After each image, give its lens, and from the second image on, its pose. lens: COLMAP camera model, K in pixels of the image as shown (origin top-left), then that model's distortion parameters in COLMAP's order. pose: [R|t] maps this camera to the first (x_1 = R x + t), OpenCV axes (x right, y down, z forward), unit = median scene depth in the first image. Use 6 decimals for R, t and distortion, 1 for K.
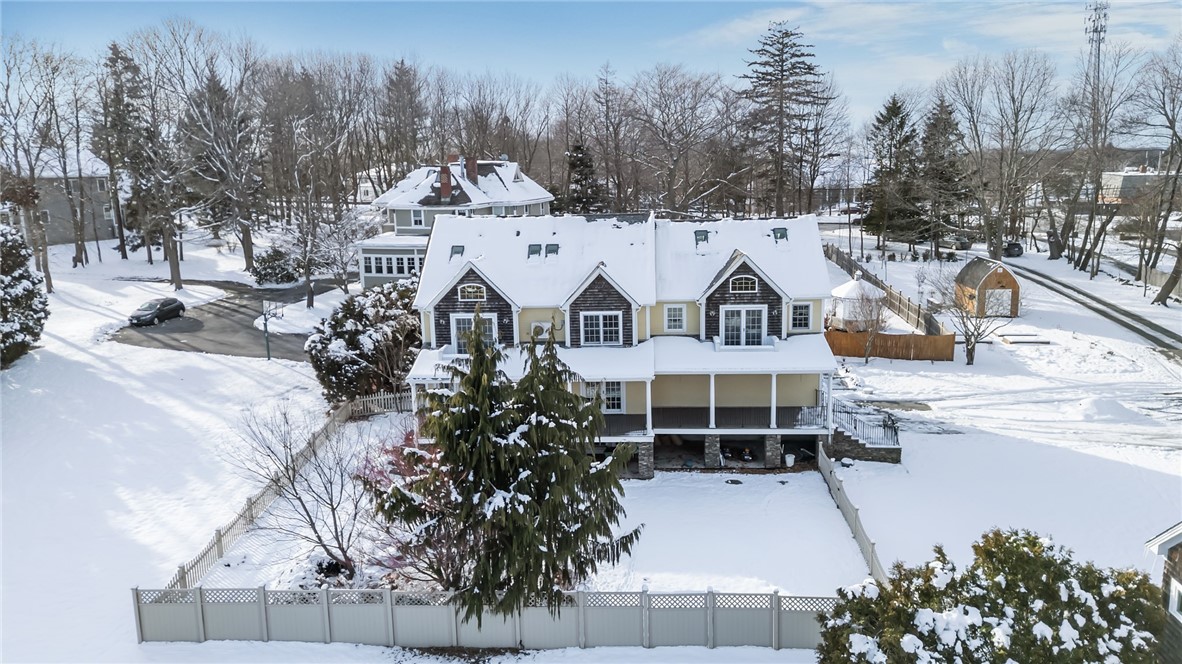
lens RADIAL K [[848.5, 0, 573.8], [0, 848.5, 334.5], [0, 0, 1]] dist [0.165280, -0.000627]
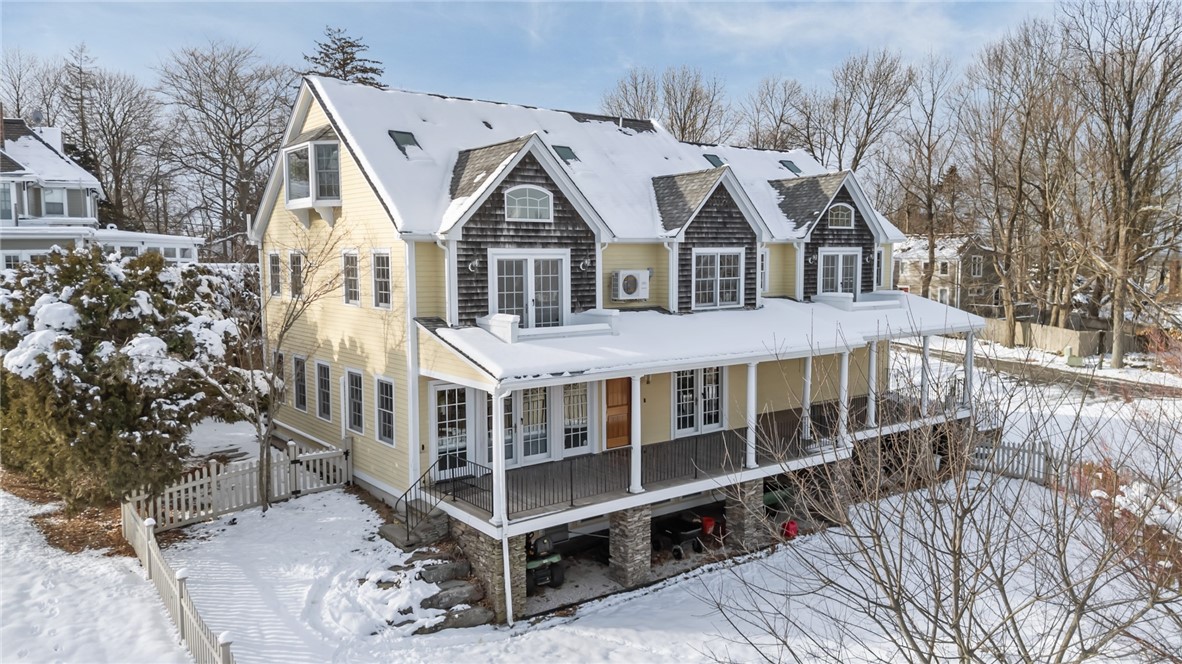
lens RADIAL K [[848.5, 0, 573.8], [0, 848.5, 334.5], [0, 0, 1]] dist [0.165280, -0.000627]
pose [[0.757648, -0.036479, 0.651643, -0.417177], [0.116036, 0.990059, -0.079488, 0.064827], [-0.642265, 0.135839, 0.754349, 0.628828]]
